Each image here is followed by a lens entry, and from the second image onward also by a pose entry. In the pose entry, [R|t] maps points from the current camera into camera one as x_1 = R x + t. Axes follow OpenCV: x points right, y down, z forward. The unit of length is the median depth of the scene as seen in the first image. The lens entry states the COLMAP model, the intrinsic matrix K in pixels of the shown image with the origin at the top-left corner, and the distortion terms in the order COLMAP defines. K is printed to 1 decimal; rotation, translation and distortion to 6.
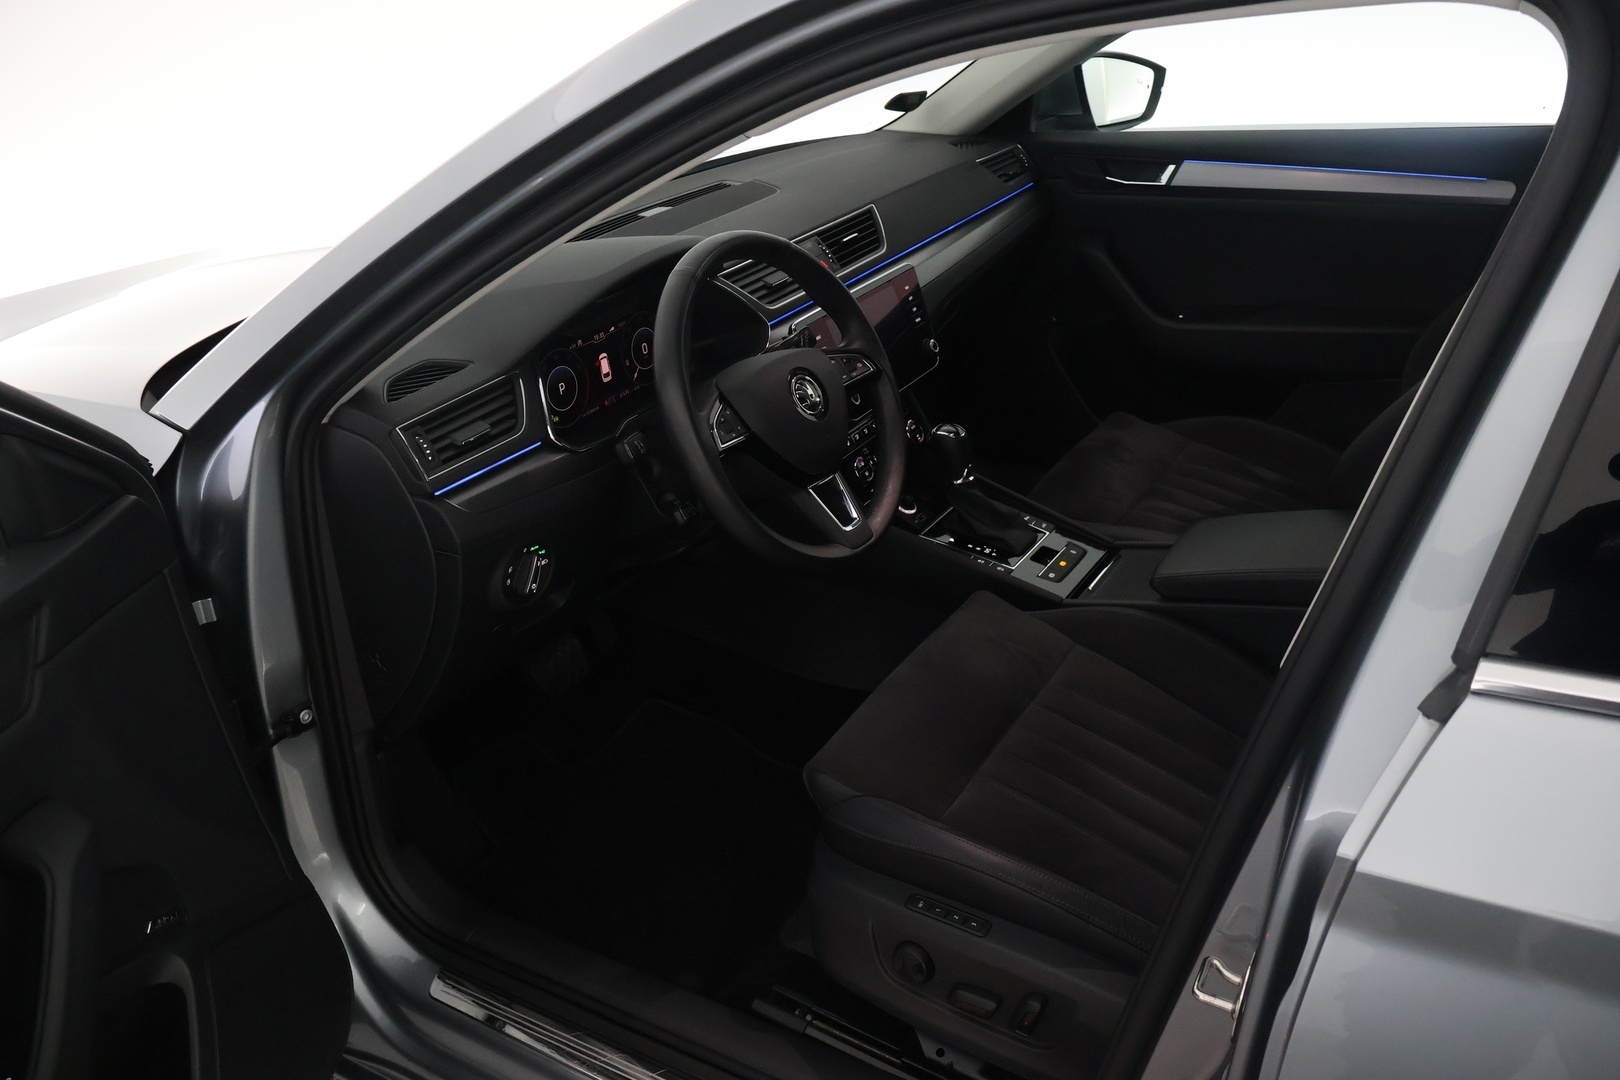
lens RADIAL K [[1400.4, 0, 810.0], [0, 1400.4, 540.0], [0, 0, 1]] dist [0.003182, 0.005900]
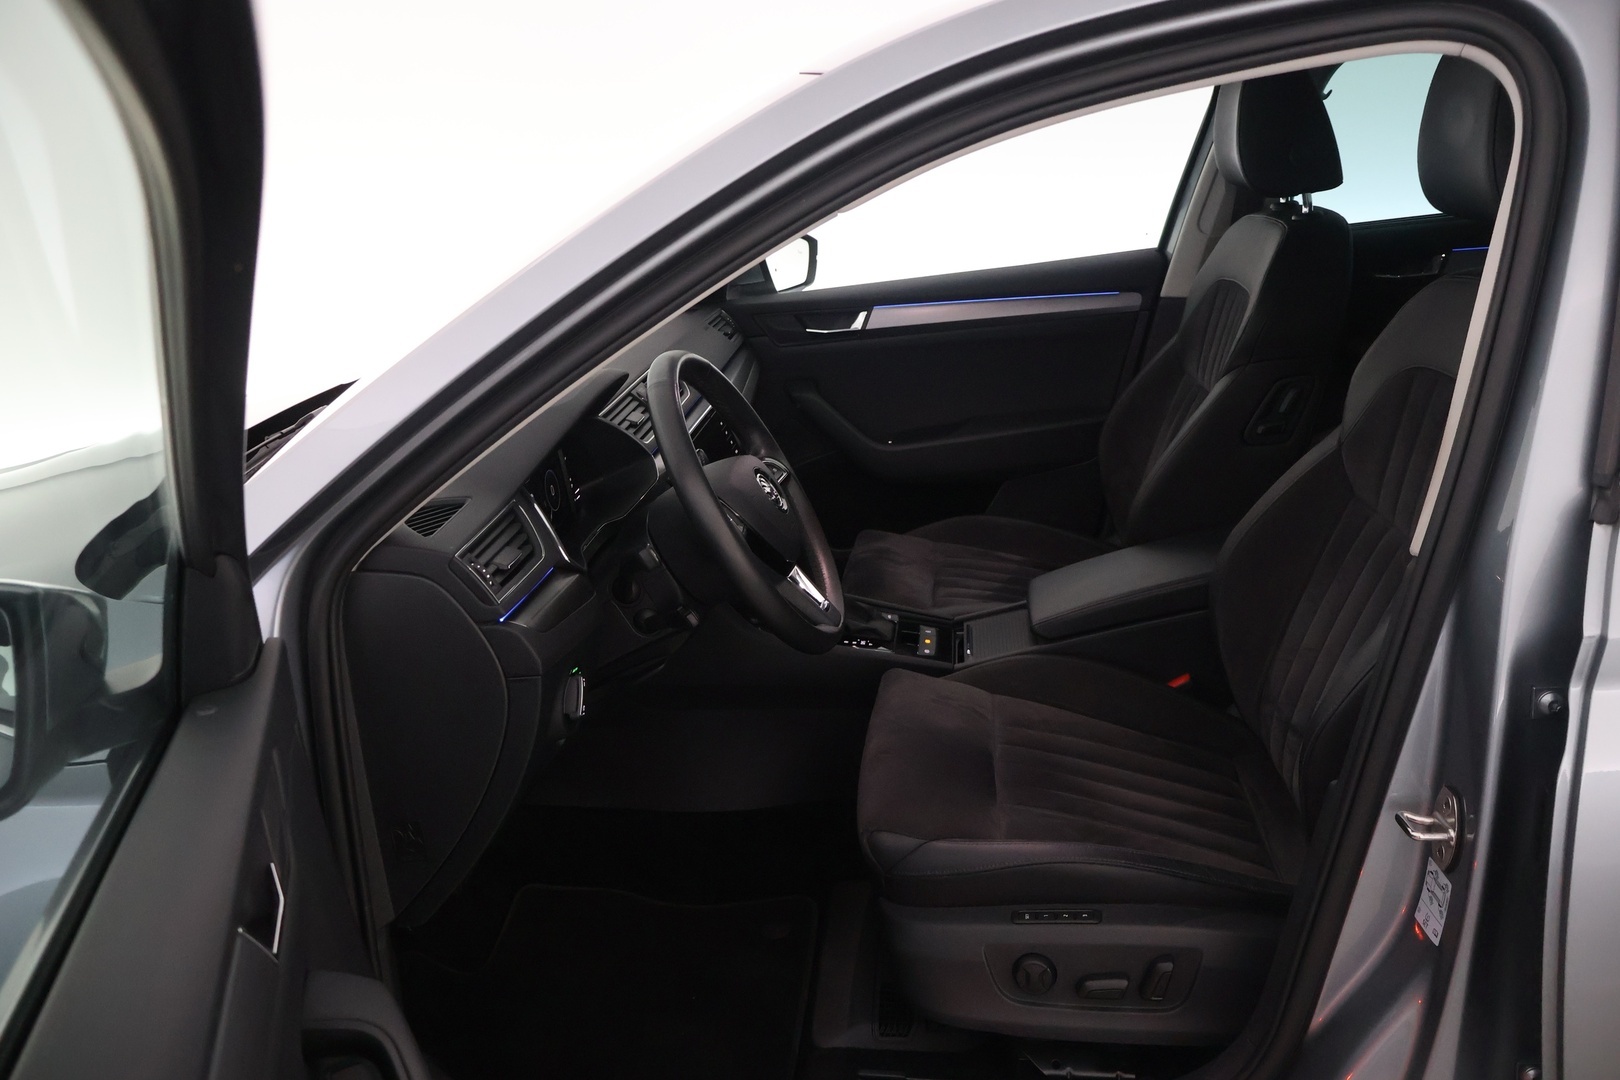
lens RADIAL K [[1400.4, 0, 810.0], [0, 1400.4, 540.0], [0, 0, 1]] dist [0.003182, 0.005900]
pose [[0.897256, -0.147724, 0.416064, -0.438897], [0.220740, 0.966226, -0.132973, 0.083616], [-0.382369, 0.211153, 0.899560, 0.045497]]
